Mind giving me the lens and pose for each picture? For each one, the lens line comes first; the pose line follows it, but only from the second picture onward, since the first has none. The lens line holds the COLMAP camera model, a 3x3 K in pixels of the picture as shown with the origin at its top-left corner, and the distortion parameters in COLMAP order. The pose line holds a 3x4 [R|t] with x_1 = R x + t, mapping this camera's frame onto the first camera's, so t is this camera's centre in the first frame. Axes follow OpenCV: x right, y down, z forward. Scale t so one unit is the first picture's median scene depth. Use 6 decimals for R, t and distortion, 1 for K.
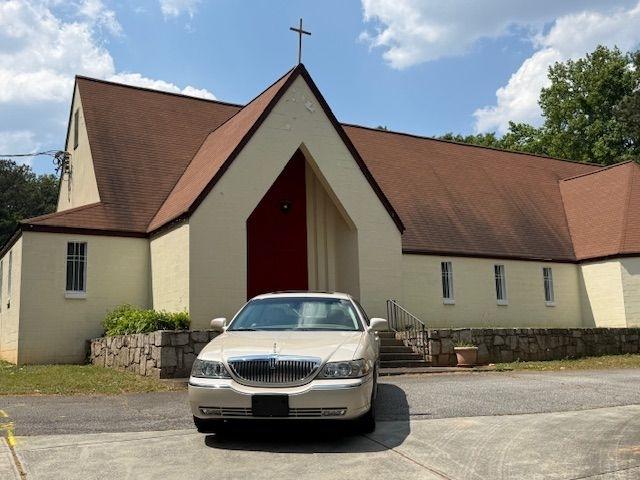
lens RADIAL K [[667.1, 0, 315.2], [0, 667.1, 237.8], [0, 0, 1]] dist [0.076220, 0.000000]
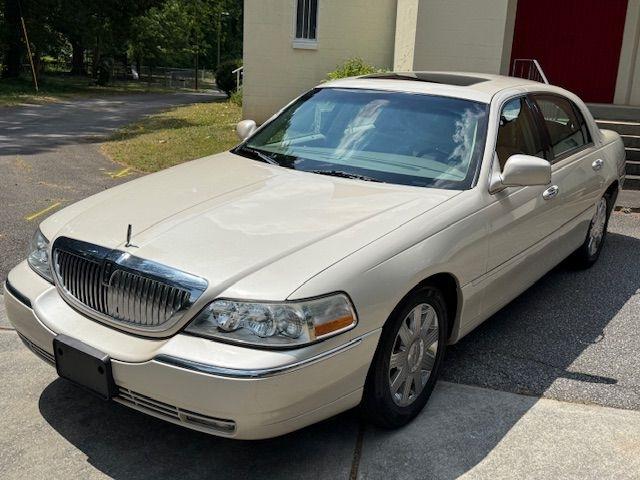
lens RADIAL K [[667.1, 0, 324.0], [0, 667.1, 244.7], [0, 0, 1]] dist [0.076220, 0.000000]
pose [[0.862896, 0.183213, -0.471002, 0.096180], [0.008292, 0.926716, 0.375672, 0.003701], [0.505313, -0.328072, 0.798140, 0.275540]]
